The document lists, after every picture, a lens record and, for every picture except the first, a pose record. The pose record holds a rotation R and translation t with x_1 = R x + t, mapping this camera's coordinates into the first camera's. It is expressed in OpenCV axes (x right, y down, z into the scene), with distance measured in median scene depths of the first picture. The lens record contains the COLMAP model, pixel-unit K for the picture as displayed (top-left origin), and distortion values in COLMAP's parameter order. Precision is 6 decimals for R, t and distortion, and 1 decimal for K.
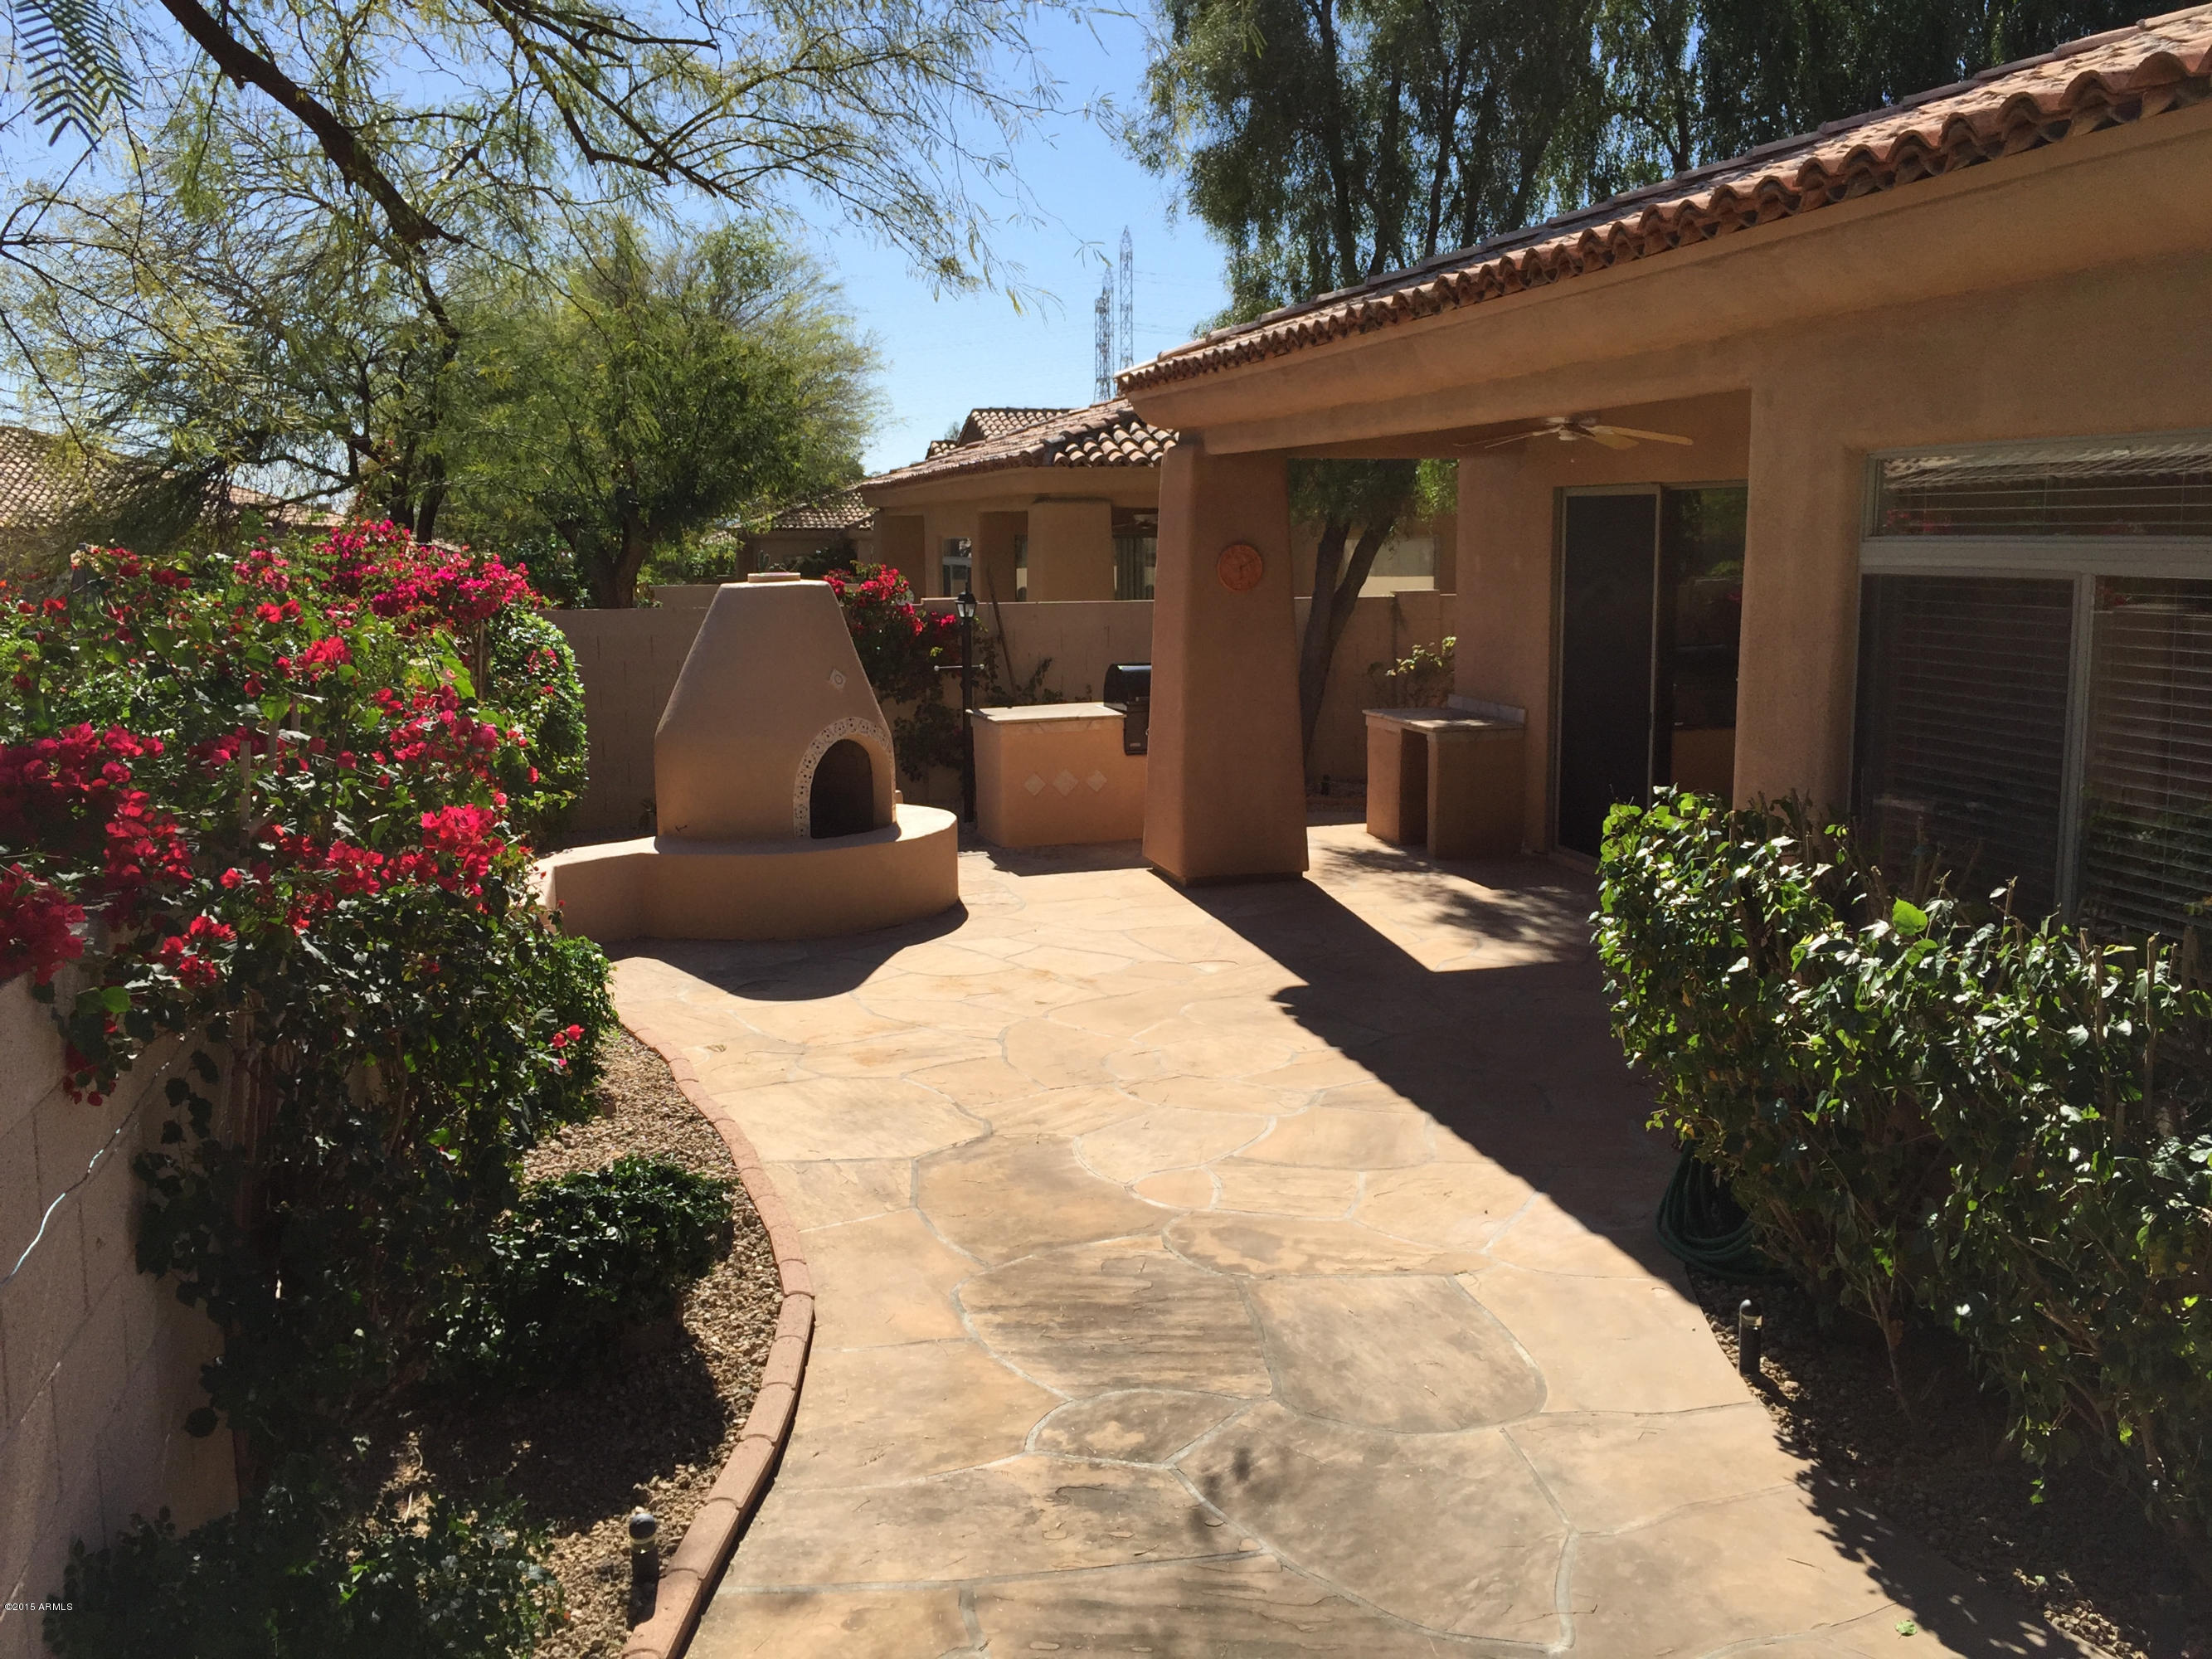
lens RADIAL K [[1888.0, 0, 1108.0], [0, 1888.0, 832.8], [0, 0, 1]] dist [0.067312, -0.091182]
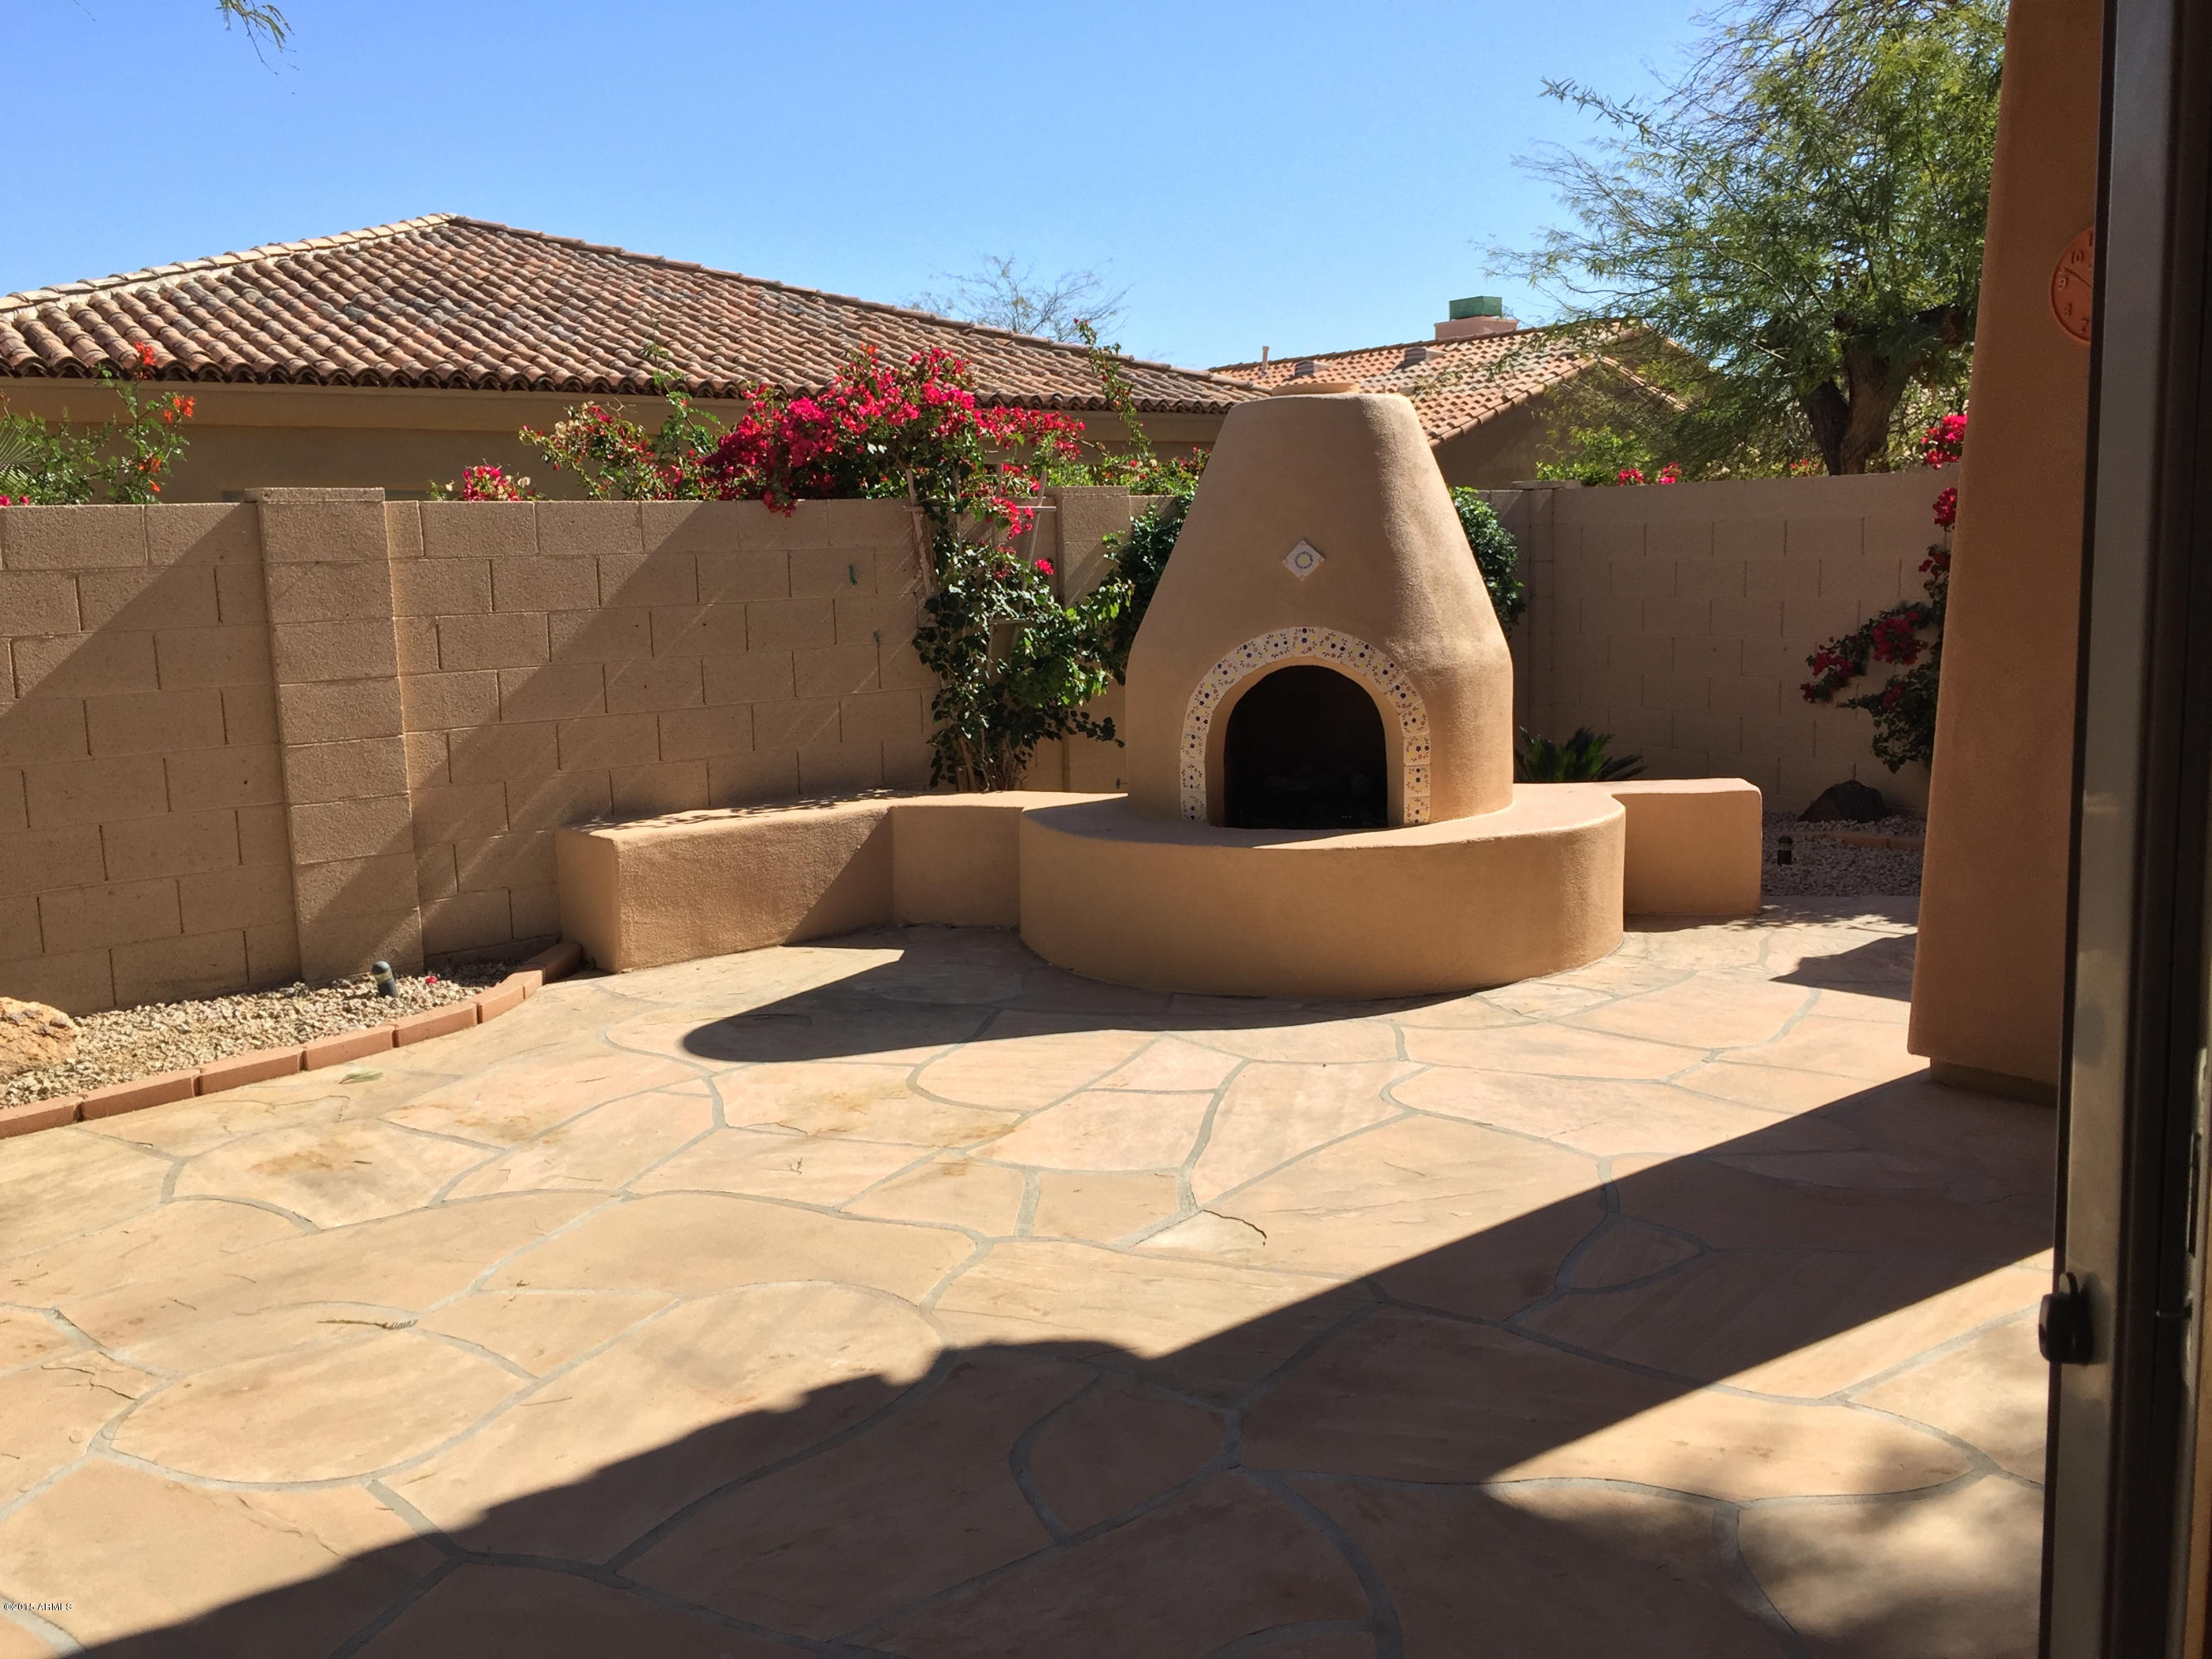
lens RADIAL K [[1888.0, 0, 1097.2], [0, 1888.0, 833.0], [0, 0, 1]] dist [0.067312, -0.091182]
pose [[0.437719, 0.144666, -0.887397, 0.476600], [-0.127877, 0.986954, 0.097820, -0.064837], [0.889972, 0.070660, 0.450508, 0.948649]]
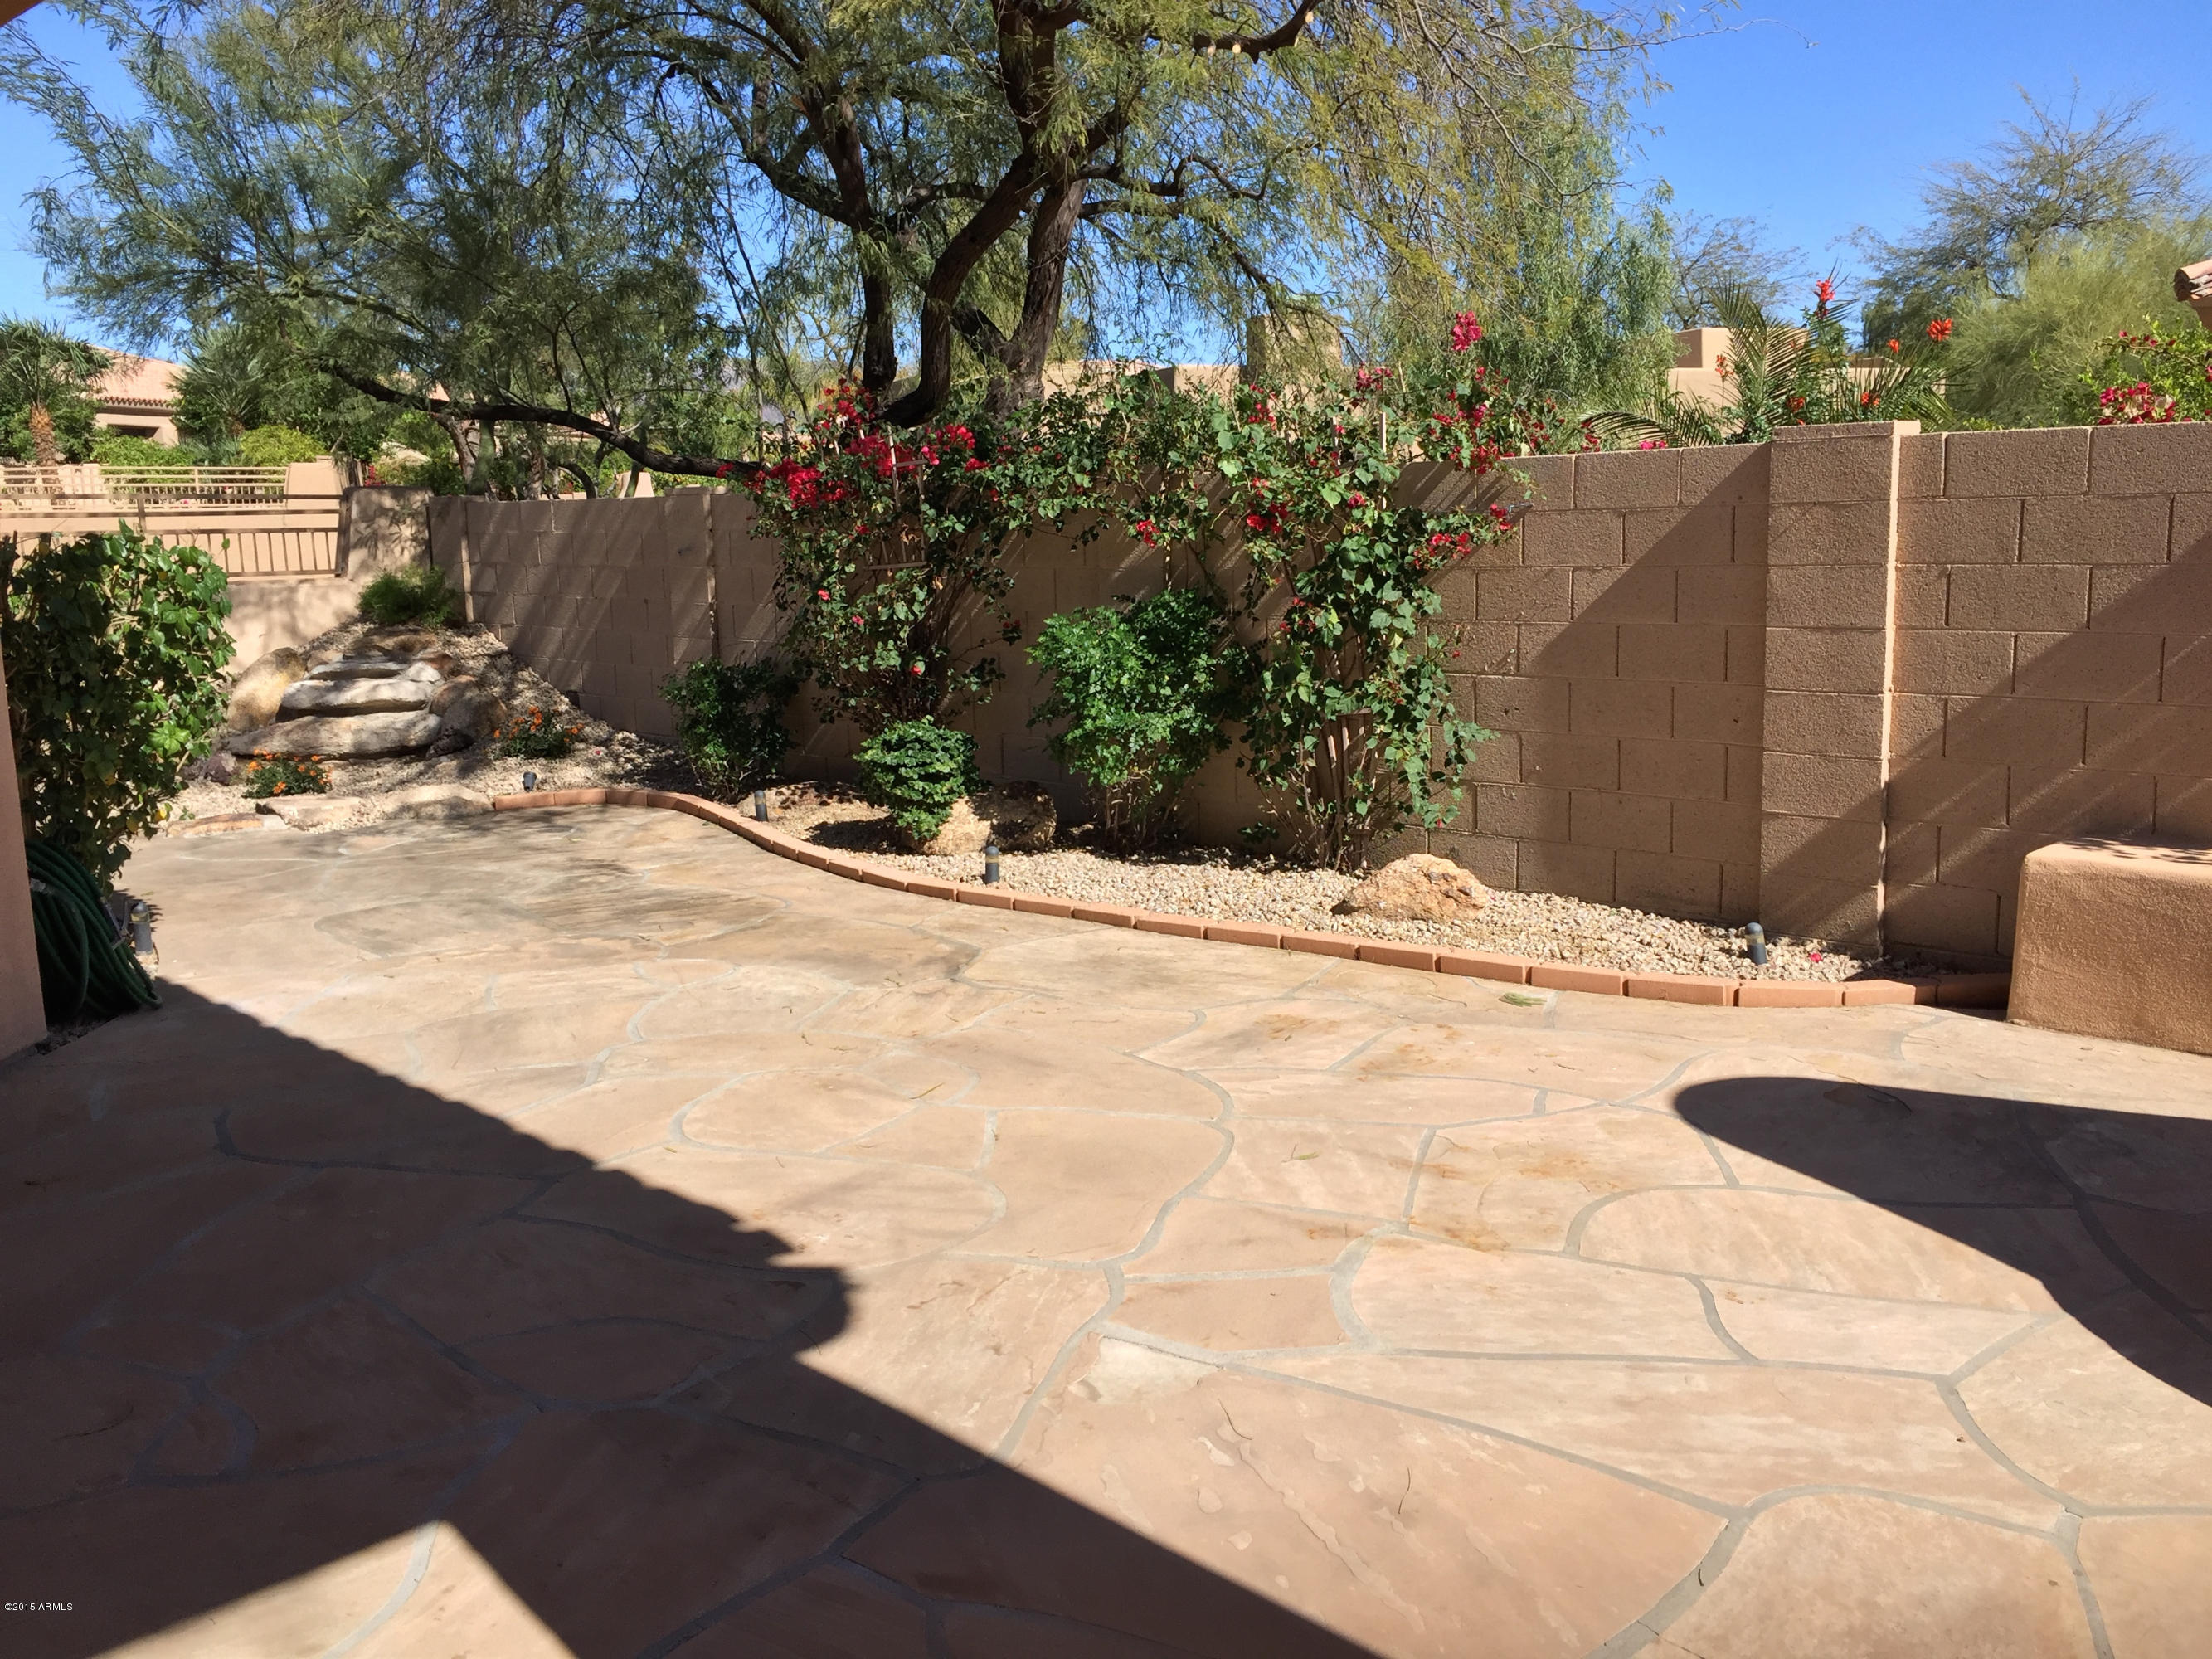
lens RADIAL K [[1888.0, 0, 1104.1], [0, 1888.0, 817.5], [0, 0, 1]] dist [0.067312, -0.091182]
pose [[-0.857991, 0.112096, -0.501284, 0.259108], [-0.049107, 0.953528, 0.297277, -0.144794], [0.511312, 0.279677, -0.812613, 1.488601]]
